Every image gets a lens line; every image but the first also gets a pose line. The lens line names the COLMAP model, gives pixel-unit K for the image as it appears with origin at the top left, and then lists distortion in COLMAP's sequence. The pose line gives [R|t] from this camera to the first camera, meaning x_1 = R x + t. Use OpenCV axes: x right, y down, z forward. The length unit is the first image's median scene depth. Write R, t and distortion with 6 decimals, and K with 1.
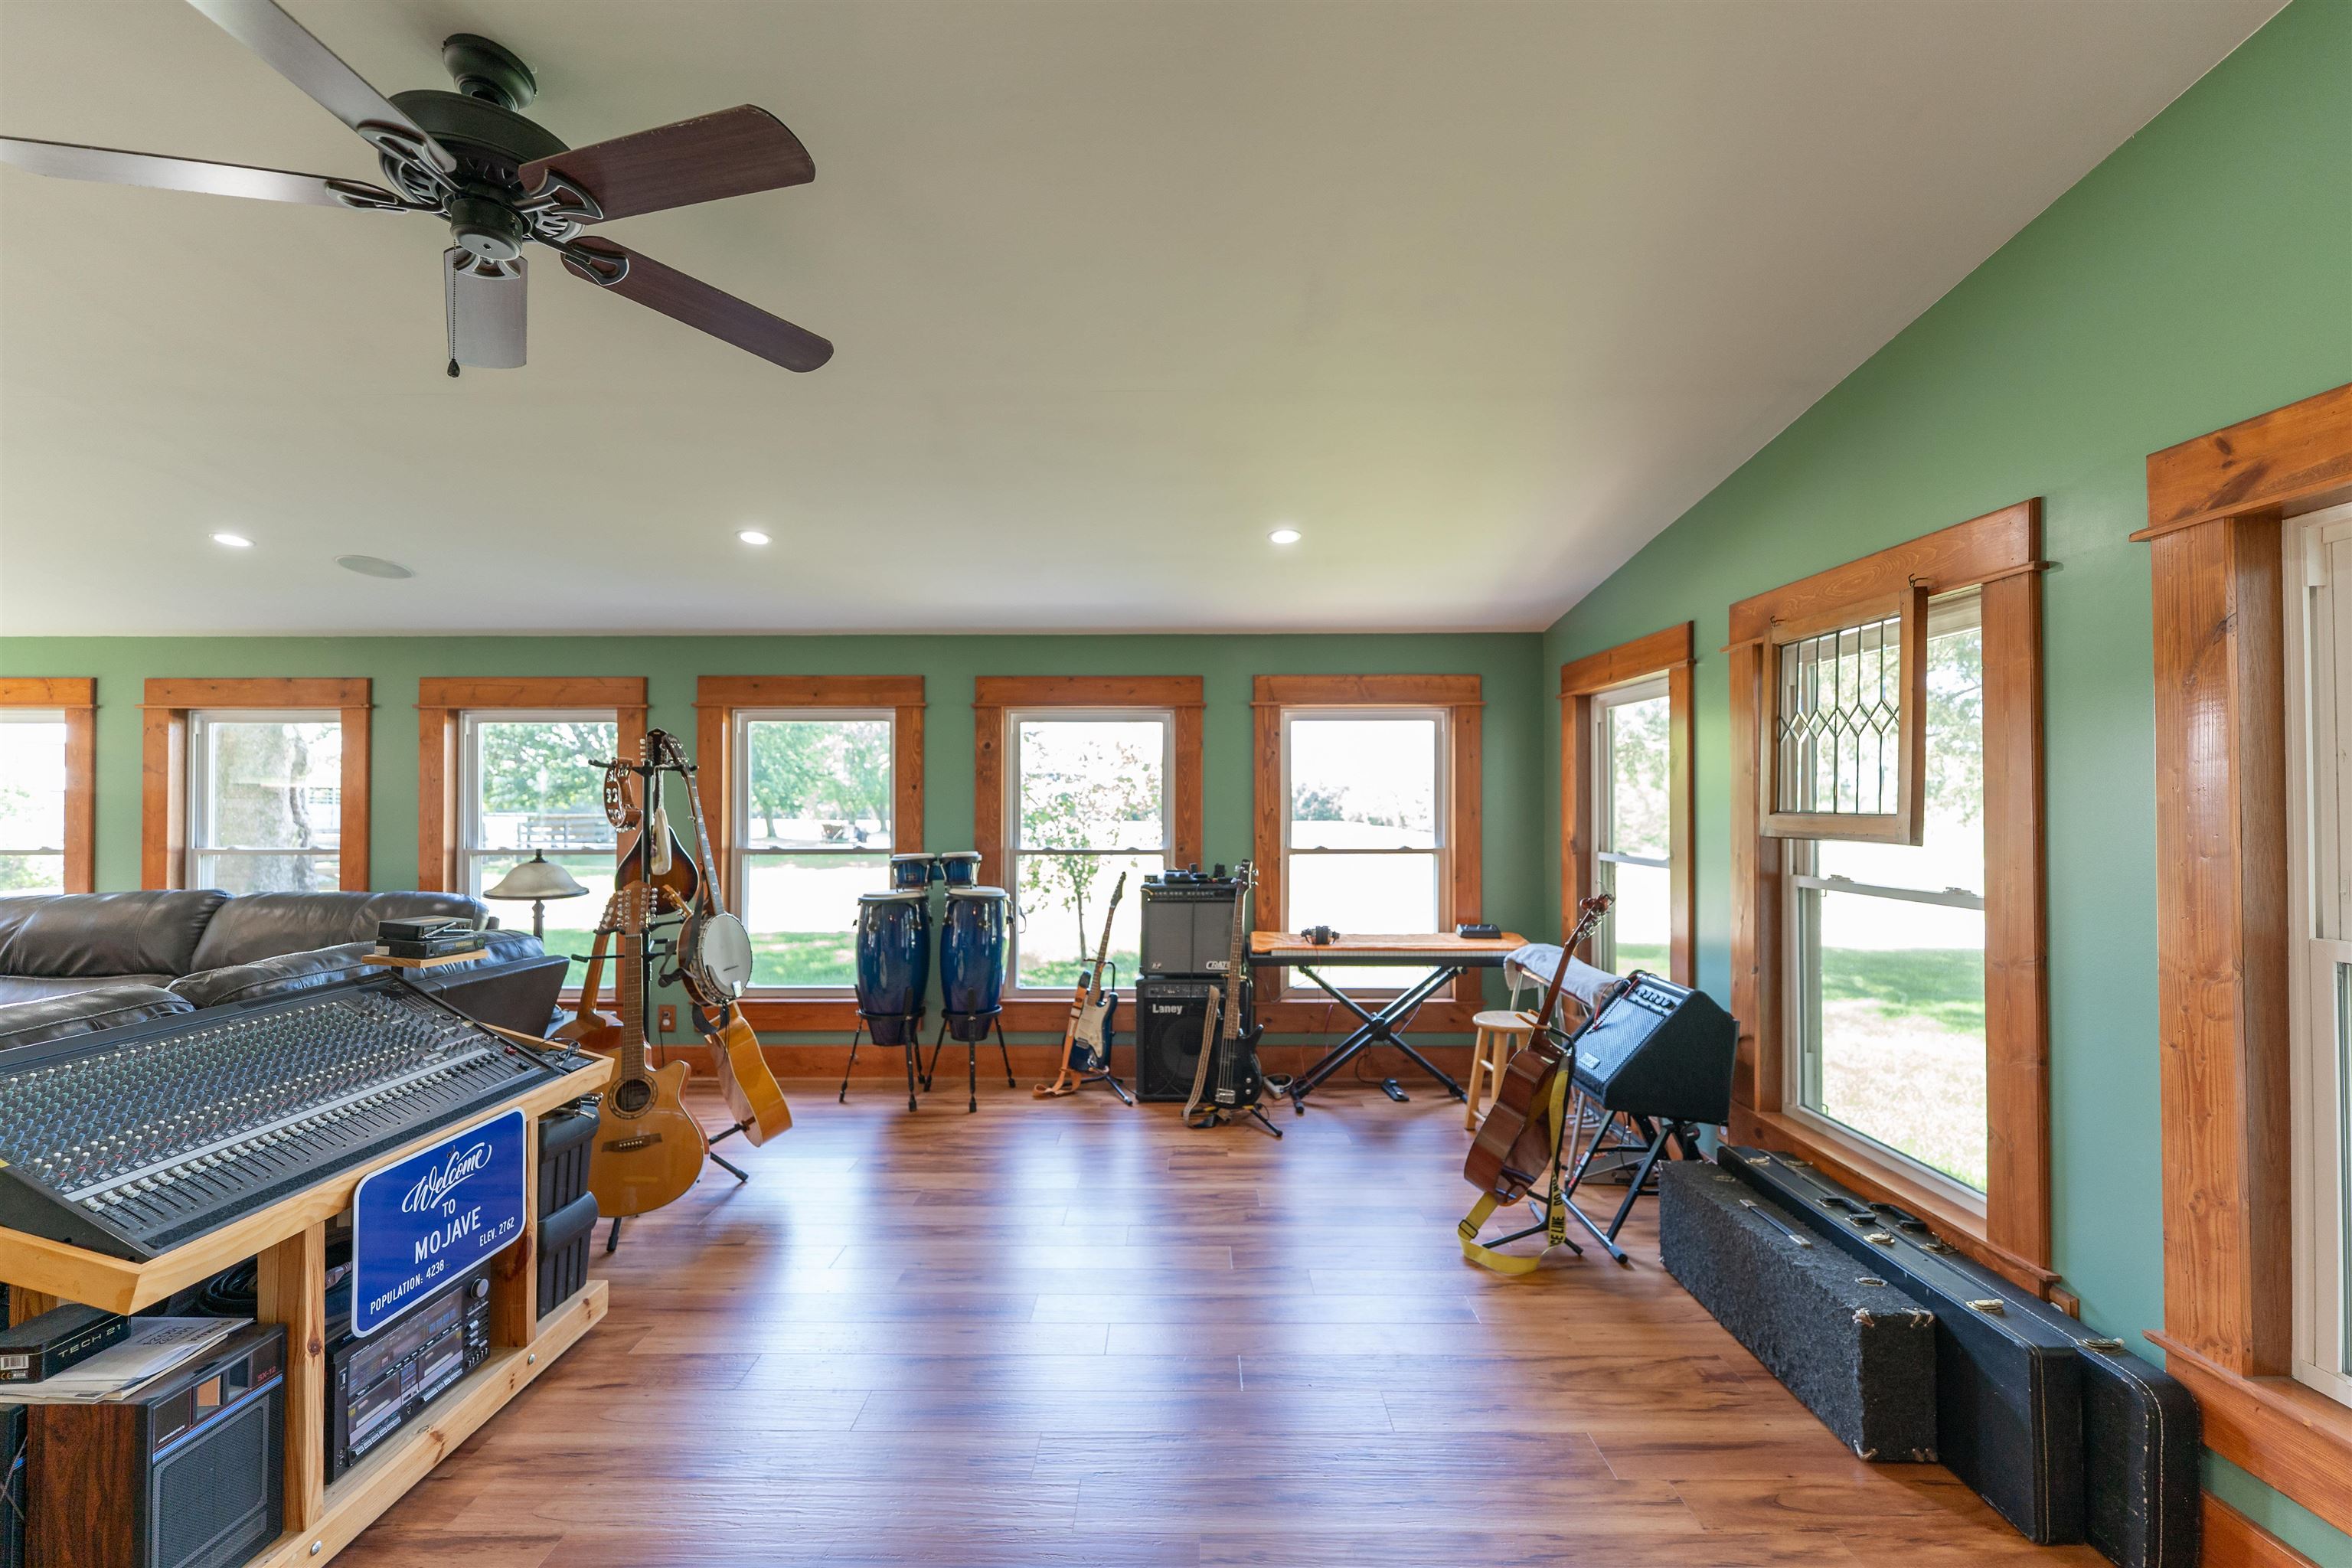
lens RADIAL K [[950.1, 0, 1177.4], [0, 950.1, 793.4], [0, 0, 1]] dist [-0.001831, -0.000188]
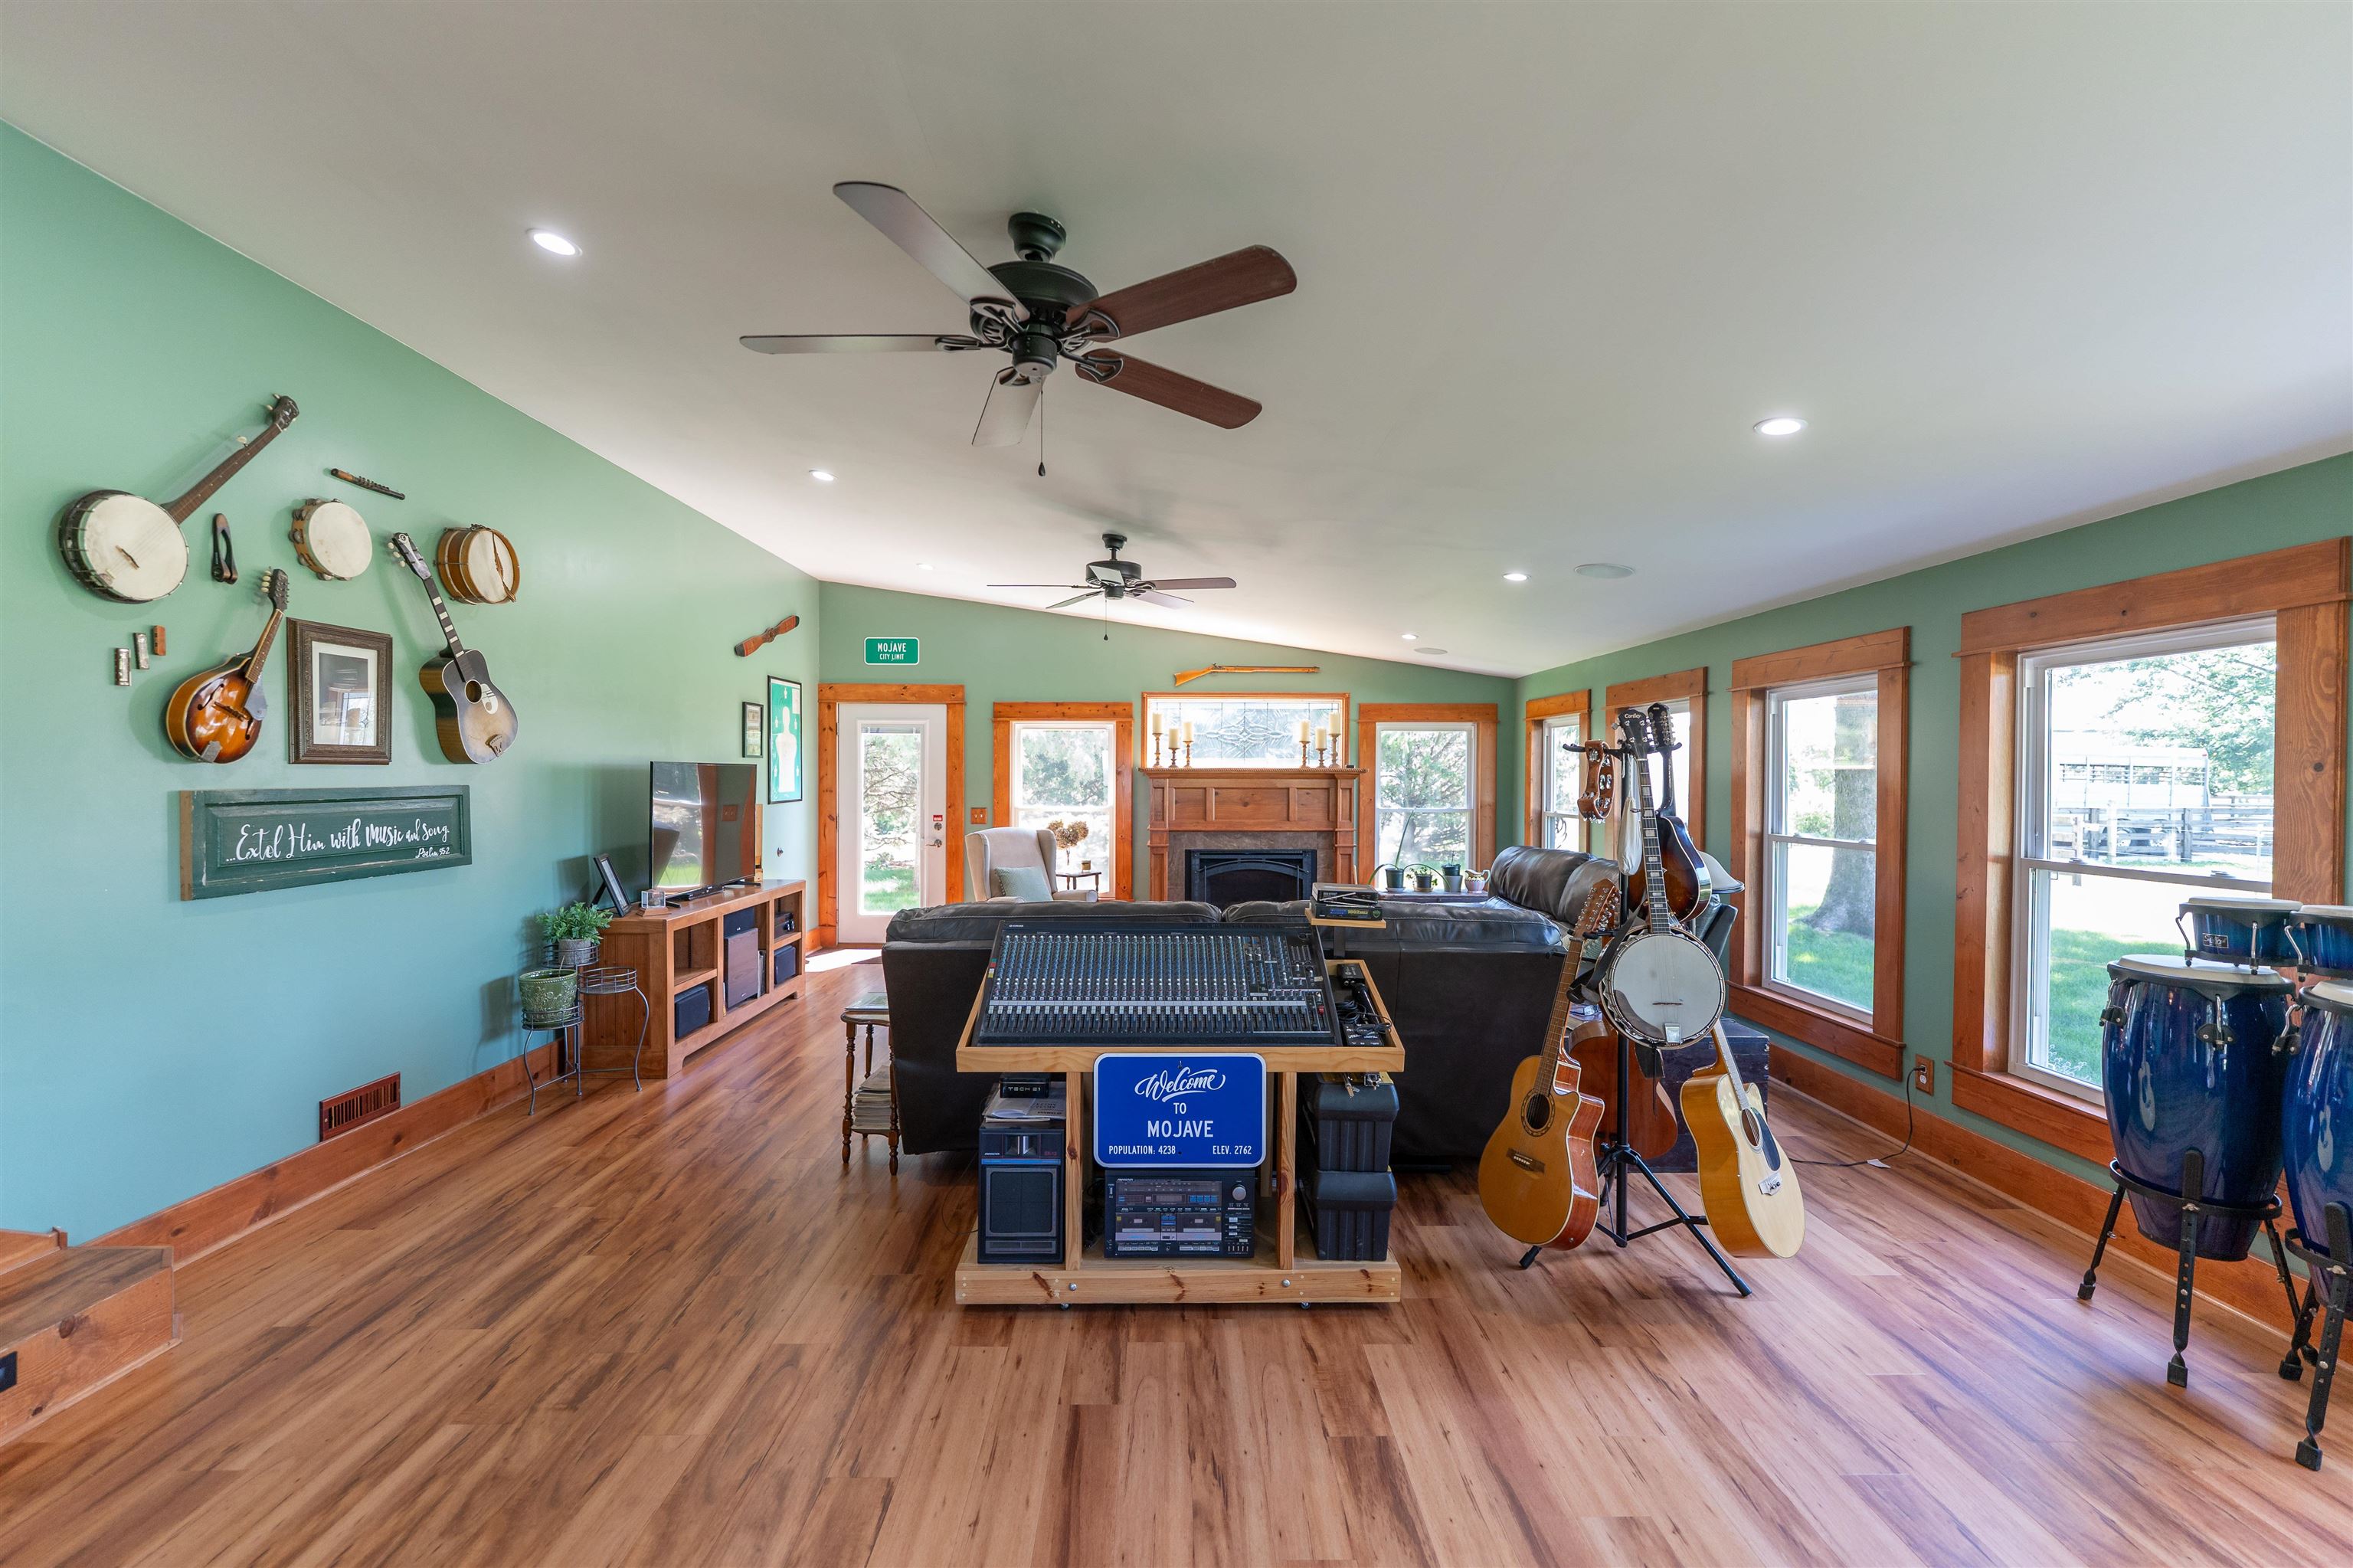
lens RADIAL K [[950.6, 0, 1177.9], [0, 950.6, 793.4], [0, 0, 1]] dist [-0.001831, -0.000188]
pose [[0.032178, 0.019718, -0.999288, 0.475512], [0.002211, 0.999802, 0.019799, -0.008443], [0.999480, -0.002847, 0.032128, 0.925043]]
